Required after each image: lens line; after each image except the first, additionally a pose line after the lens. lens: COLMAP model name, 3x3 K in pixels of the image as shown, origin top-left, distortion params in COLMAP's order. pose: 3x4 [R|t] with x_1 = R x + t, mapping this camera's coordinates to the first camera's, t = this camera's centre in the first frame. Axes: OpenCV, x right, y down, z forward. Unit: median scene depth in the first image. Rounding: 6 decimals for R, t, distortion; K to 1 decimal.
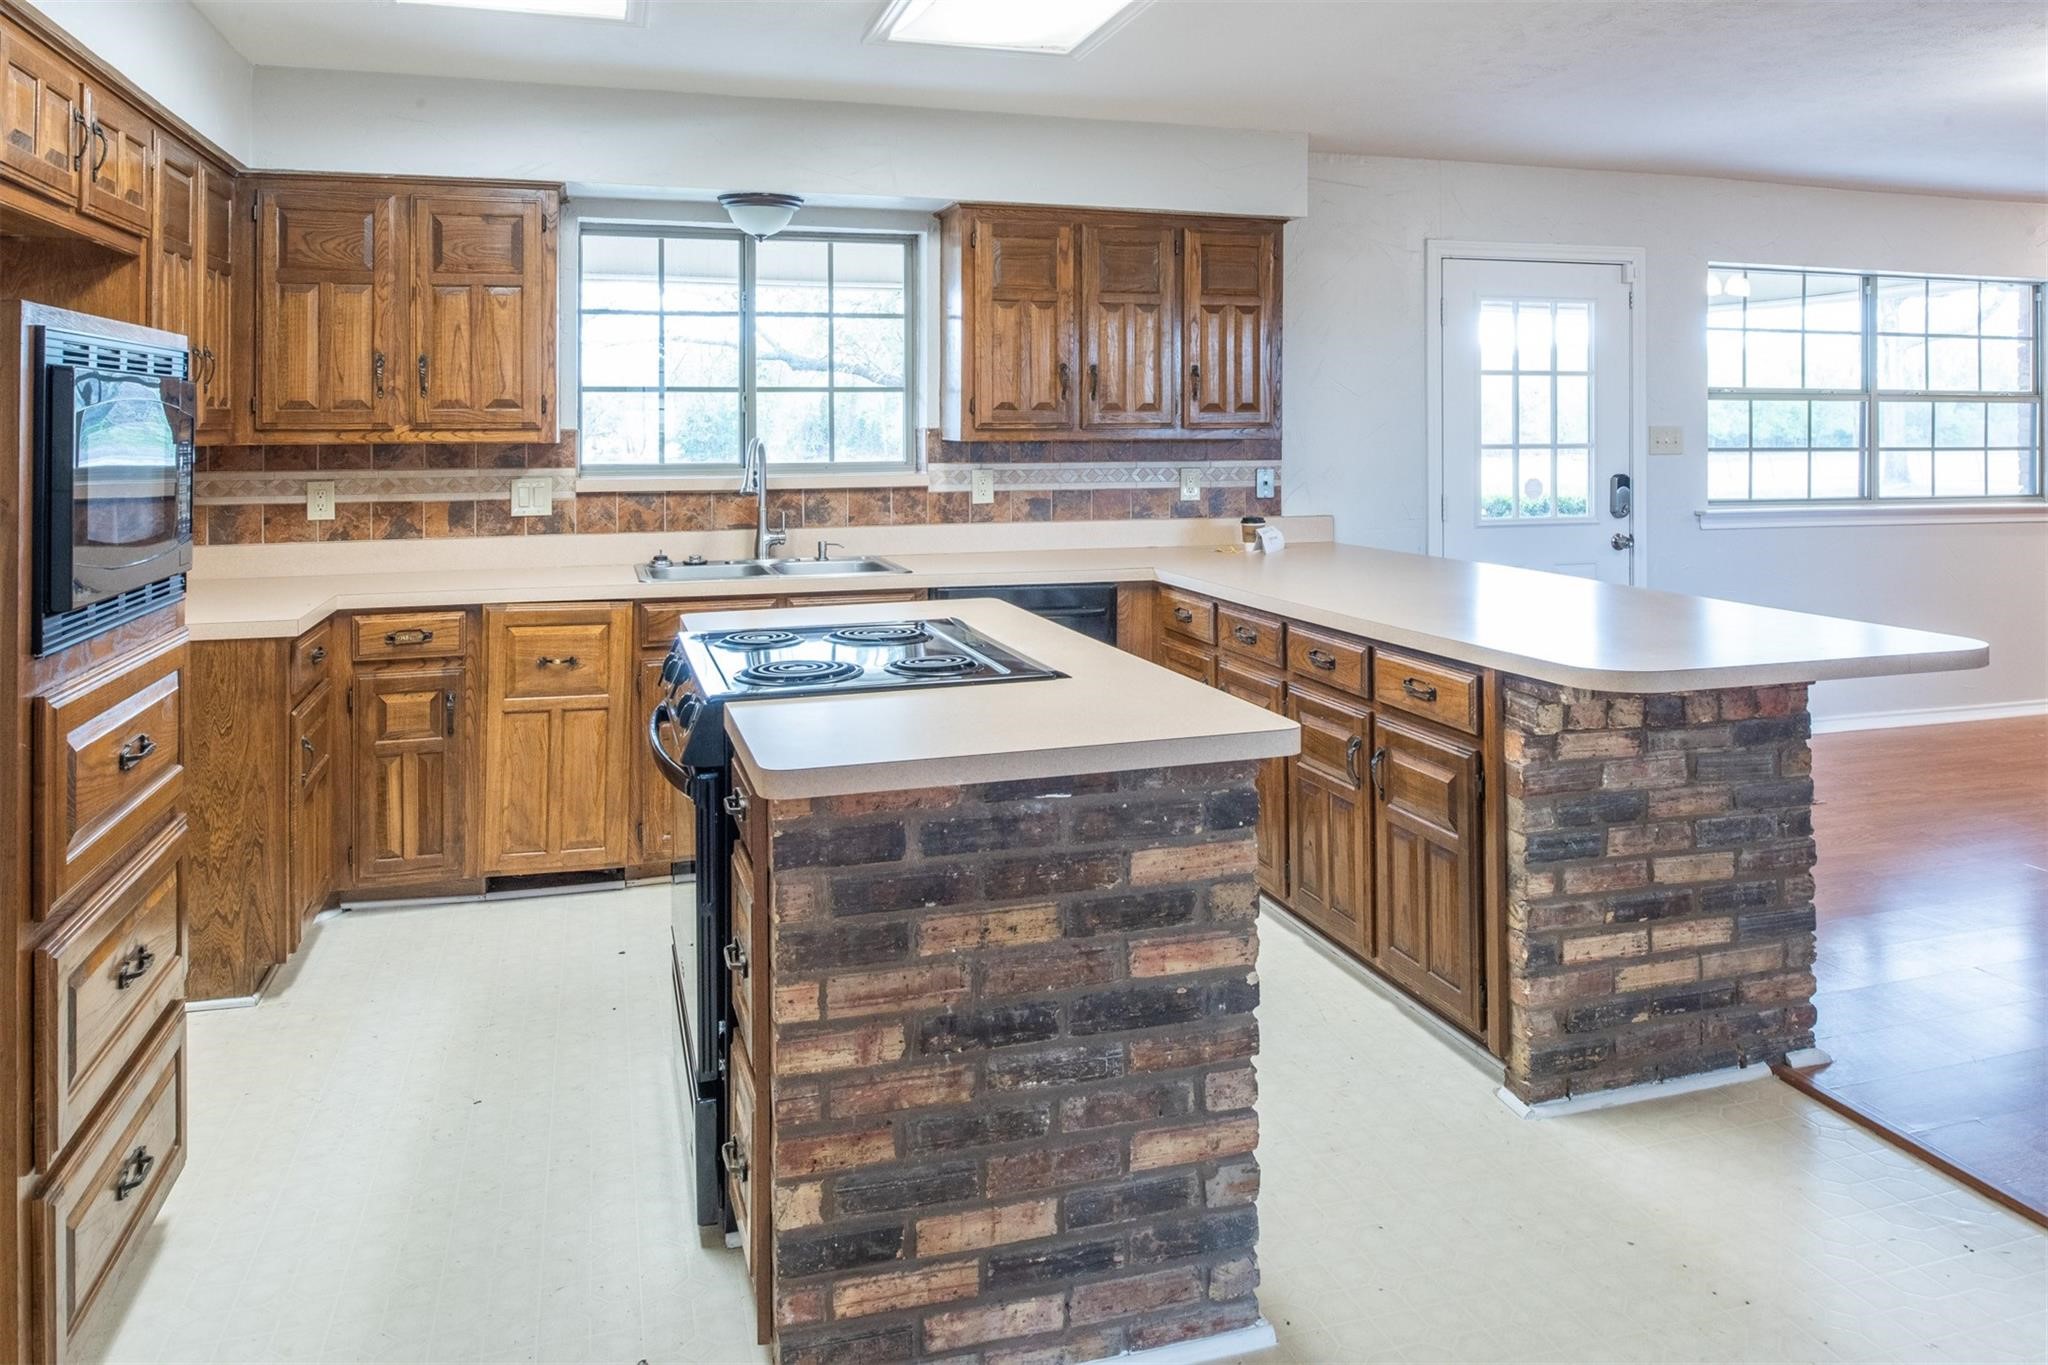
lens RADIAL K [[1409.2, 0, 1024.9], [0, 1409.2, 411.4], [0, 0, 1]] dist [-0.008404, -0.008842]
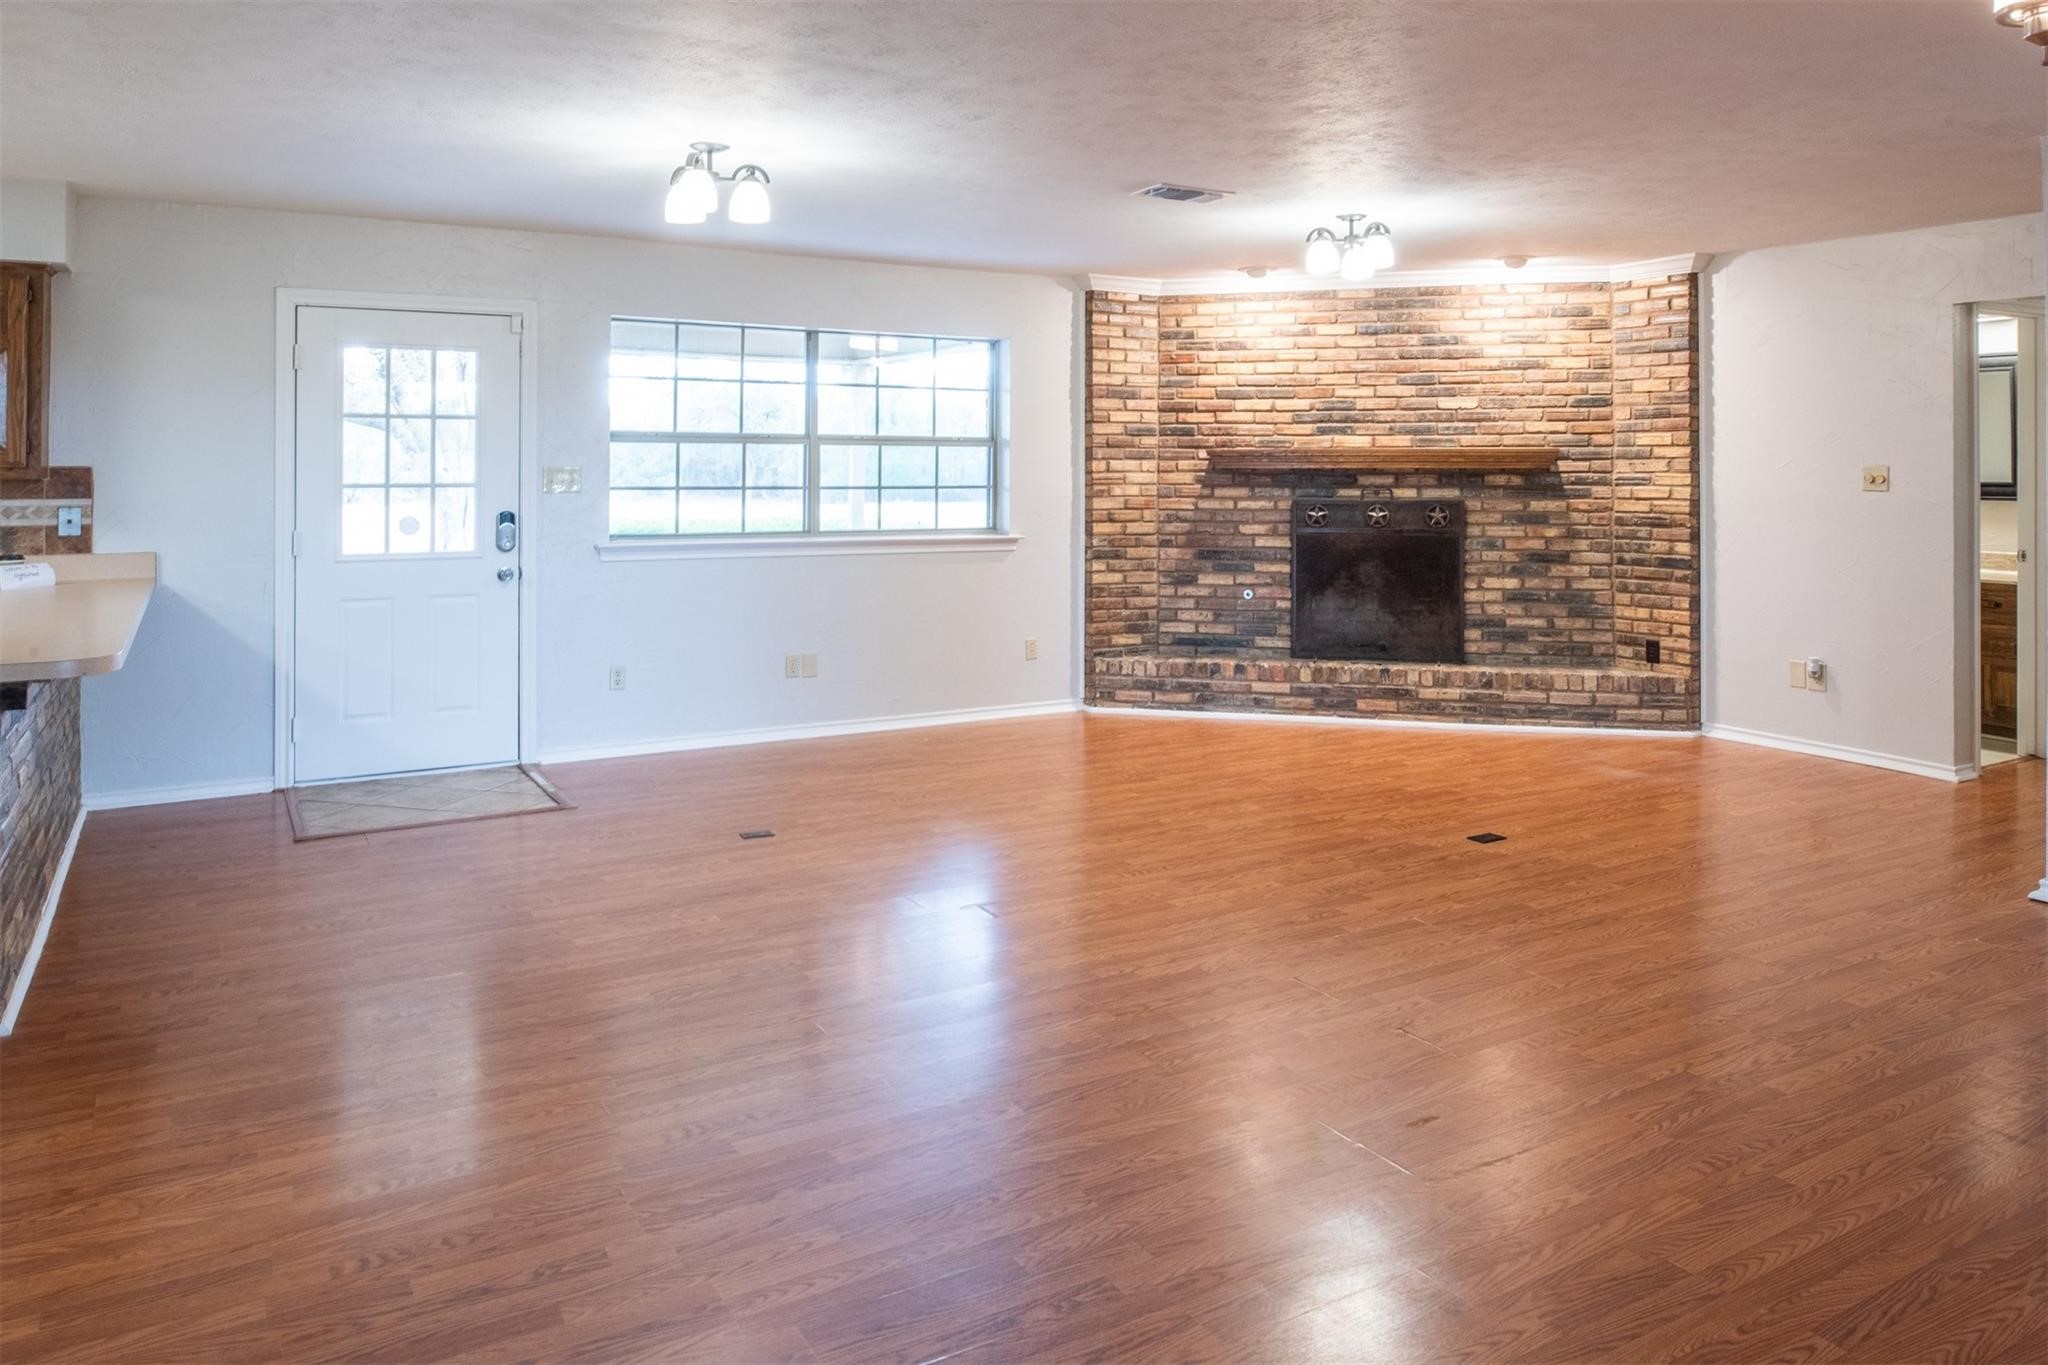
lens RADIAL K [[1409.2, 0, 1028.9], [0, 1409.2, 446.0], [0, 0, 1]] dist [-0.008404, -0.008842]
pose [[0.972466, 0.005033, 0.232988, 0.715017], [-0.004132, 0.999982, -0.004357, -0.002724], [-0.233006, 0.003274, 0.972470, -0.177411]]
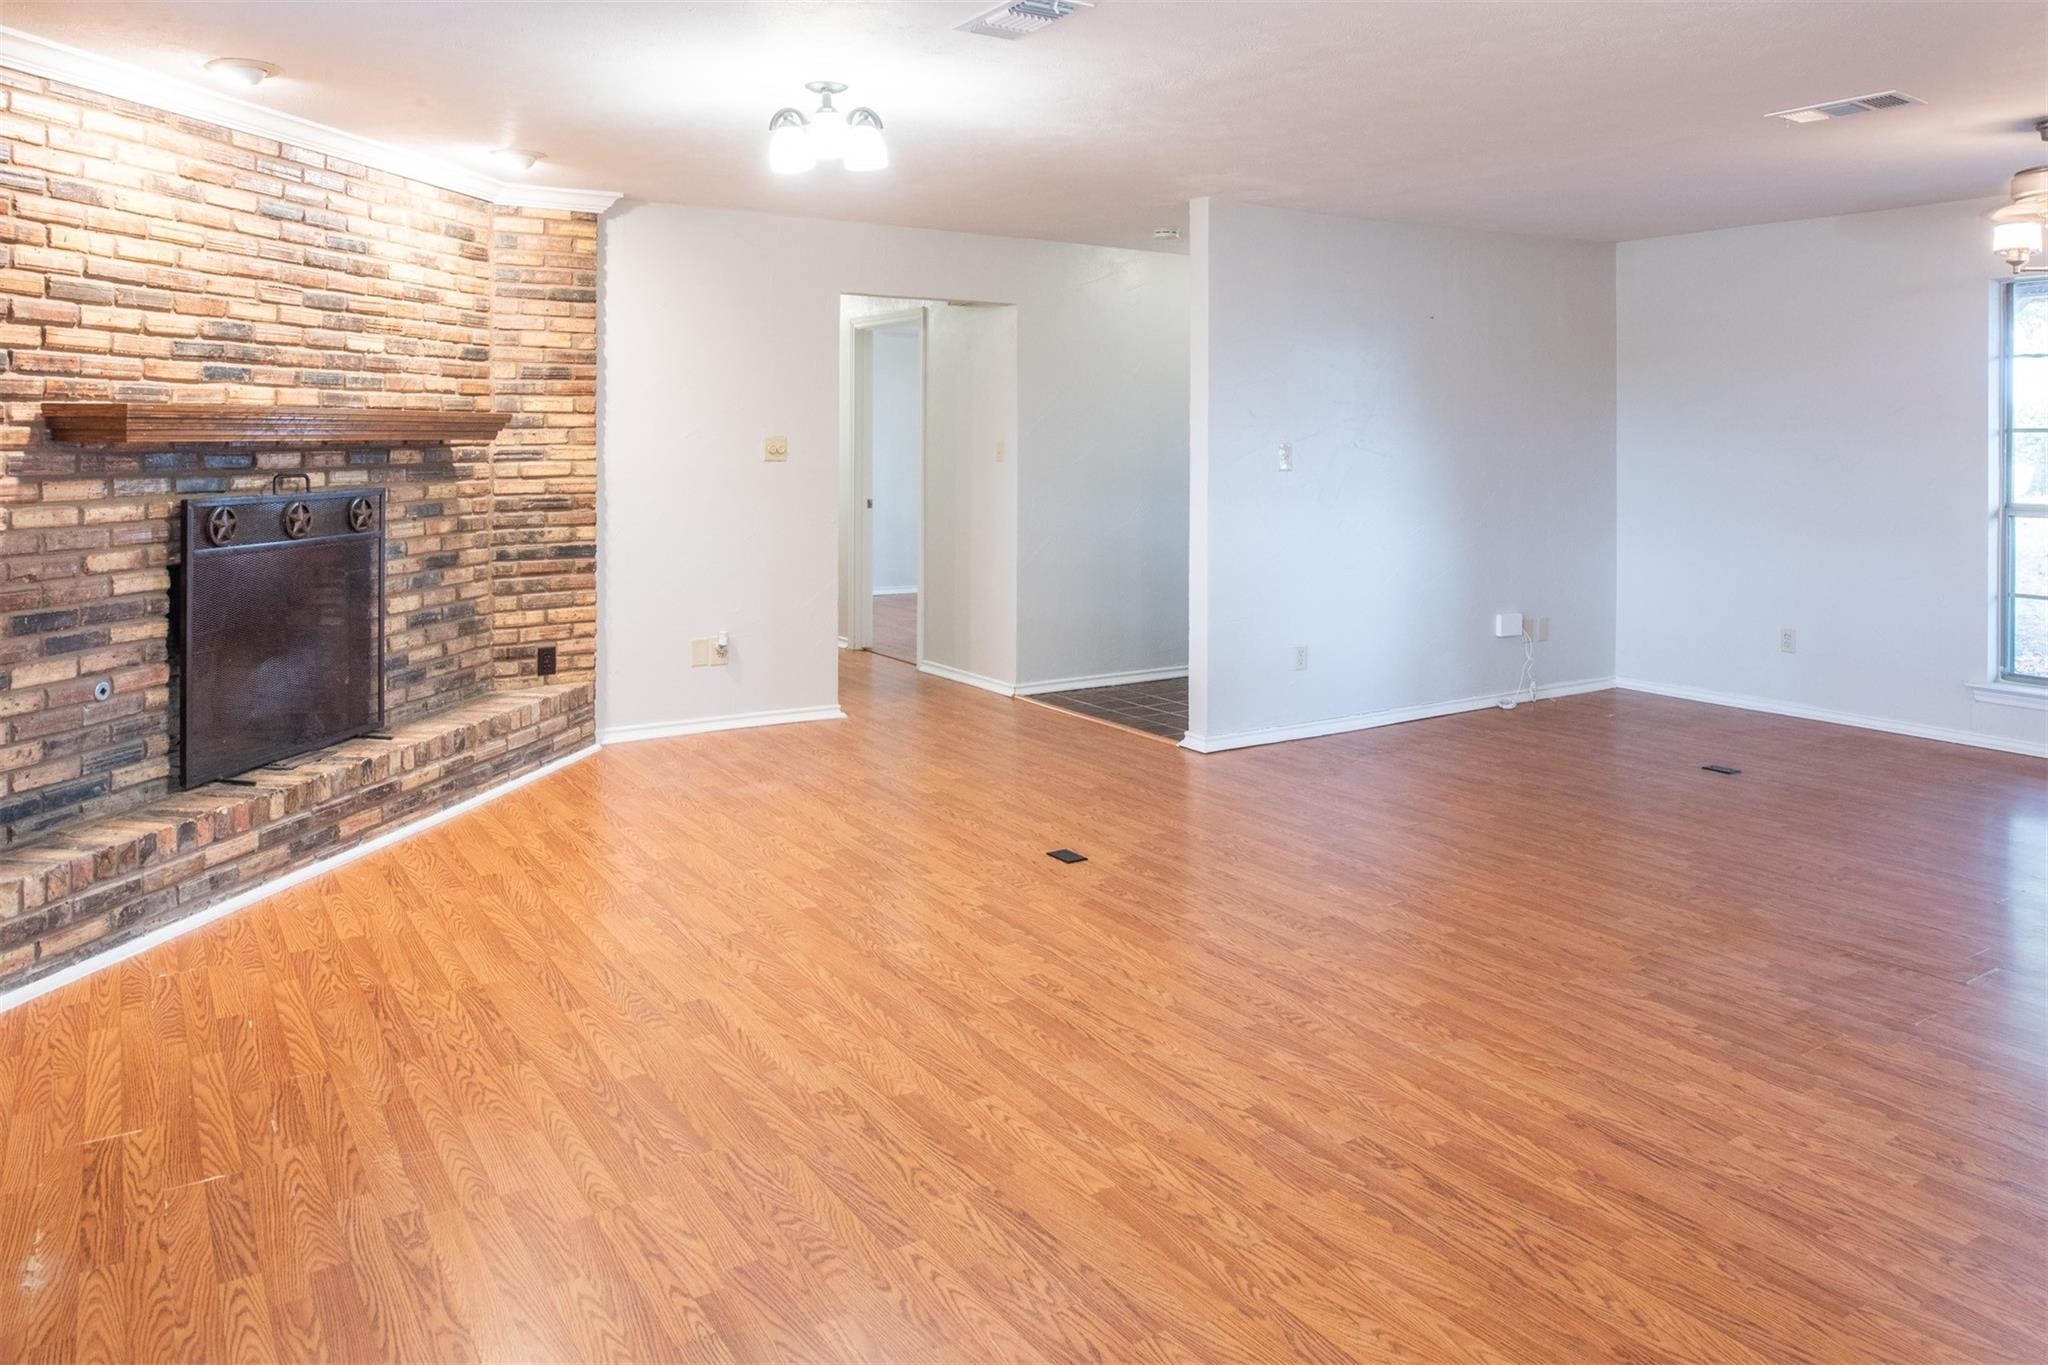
lens RADIAL K [[1409.2, 0, 1047.2], [0, 1409.2, 444.3], [0, 0, 1]] dist [-0.008404, -0.008842]
pose [[-0.292127, -0.005394, 0.956364, 0.380949], [-0.012457, 0.999921, 0.001835, 0.008356], [-0.956298, -0.011377, -0.292172, 1.123976]]
